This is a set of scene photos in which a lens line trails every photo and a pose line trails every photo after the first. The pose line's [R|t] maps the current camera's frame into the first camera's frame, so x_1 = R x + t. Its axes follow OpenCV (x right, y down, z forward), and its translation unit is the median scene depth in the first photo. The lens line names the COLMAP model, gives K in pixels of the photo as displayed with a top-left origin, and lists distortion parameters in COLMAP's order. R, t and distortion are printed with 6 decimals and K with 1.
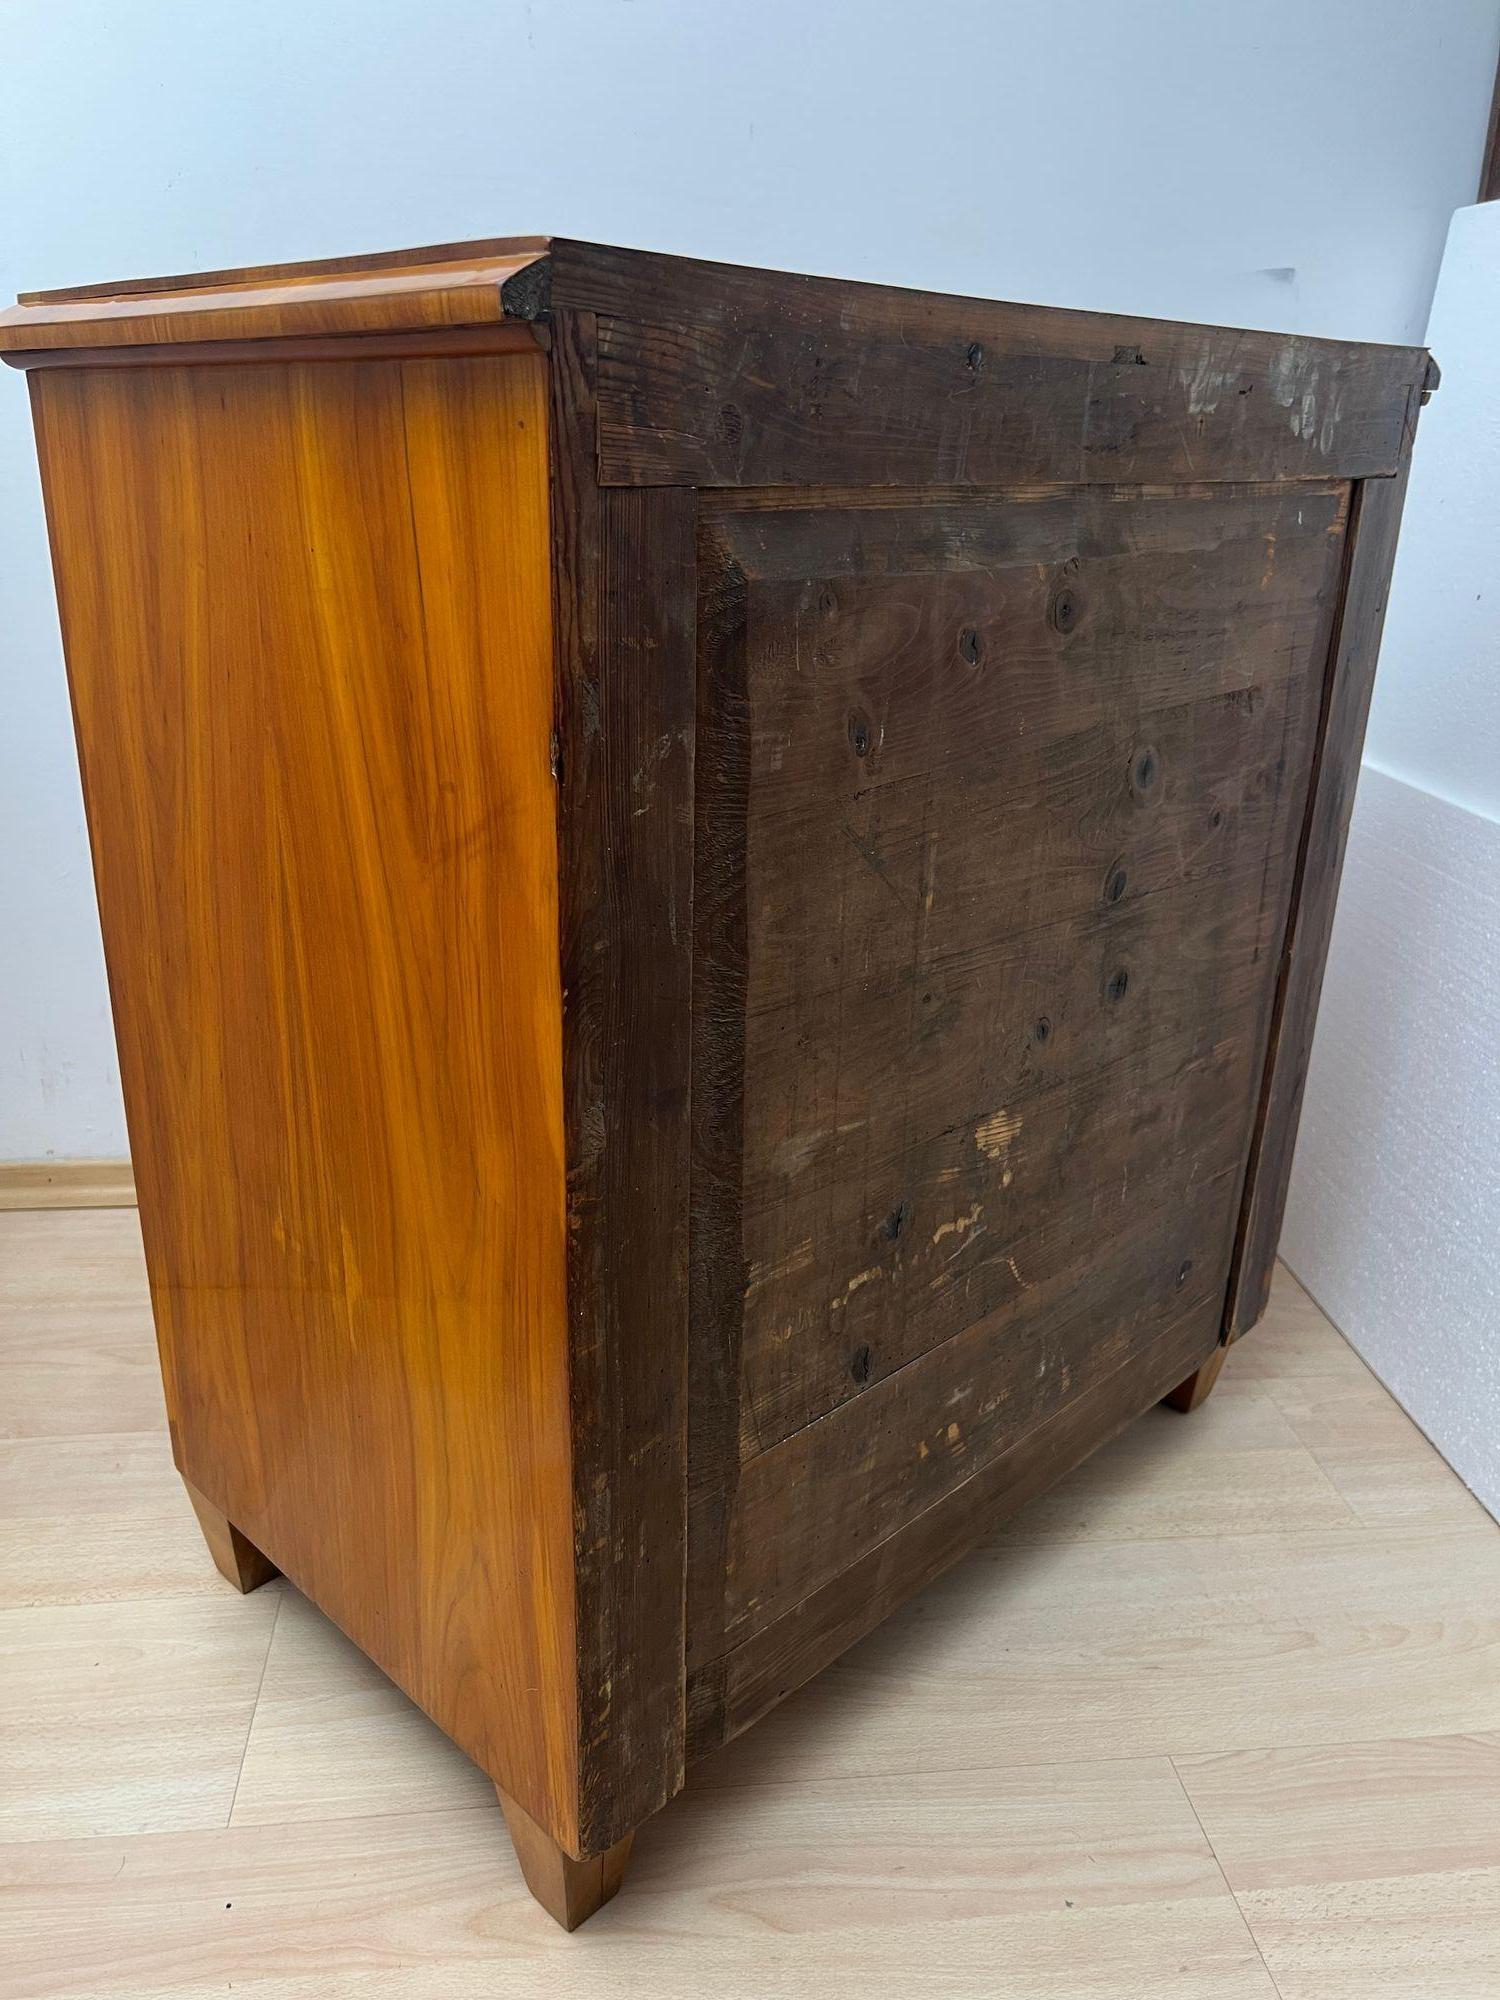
lens RADIAL K [[1511.5, 0, 753.5], [0, 1511.5, 1008.6], [0, 0, 1]] dist [0.037828, -0.046292]
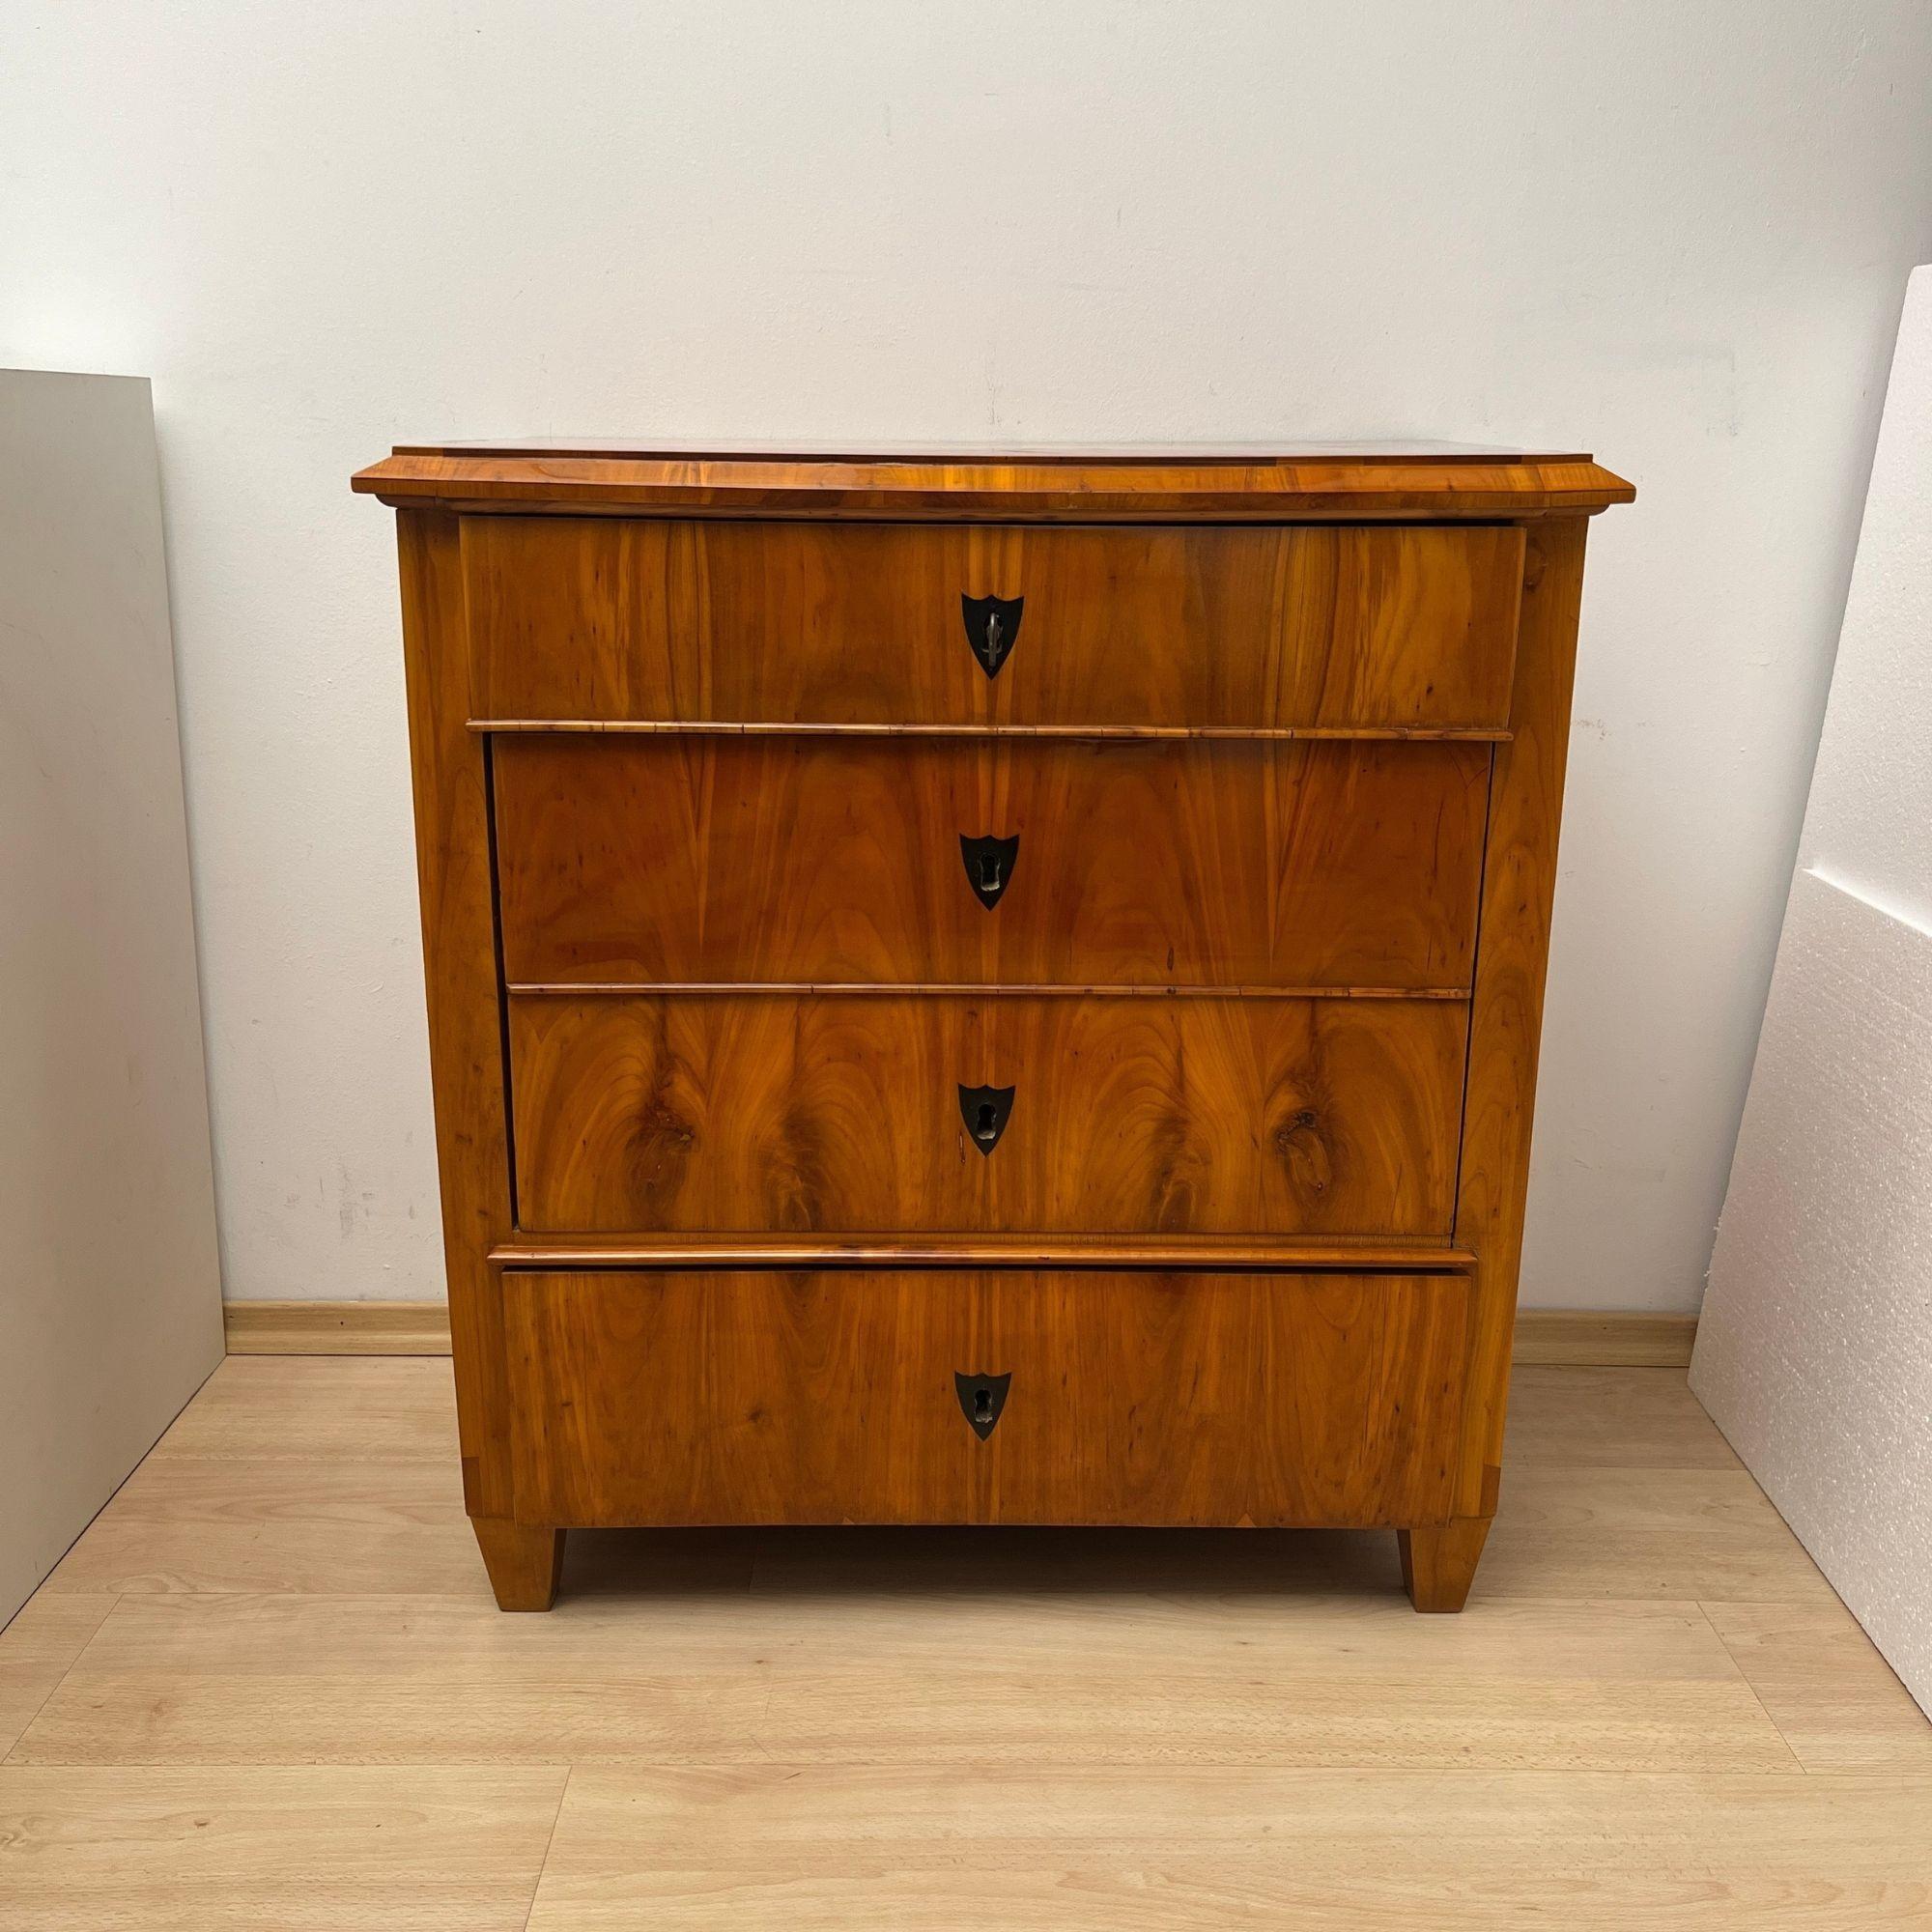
lens RADIAL K [[1938.4, 0, 973.9], [0, 1938.4, 979.2], [0, 0, 1]] dist [0.013797, 0.000000]
pose [[0.993697, 0.012227, -0.111427, 0.056538], [-0.022844, 0.995261, -0.094515, 0.012315], [0.109744, 0.096465, 0.989268, -0.180142]]
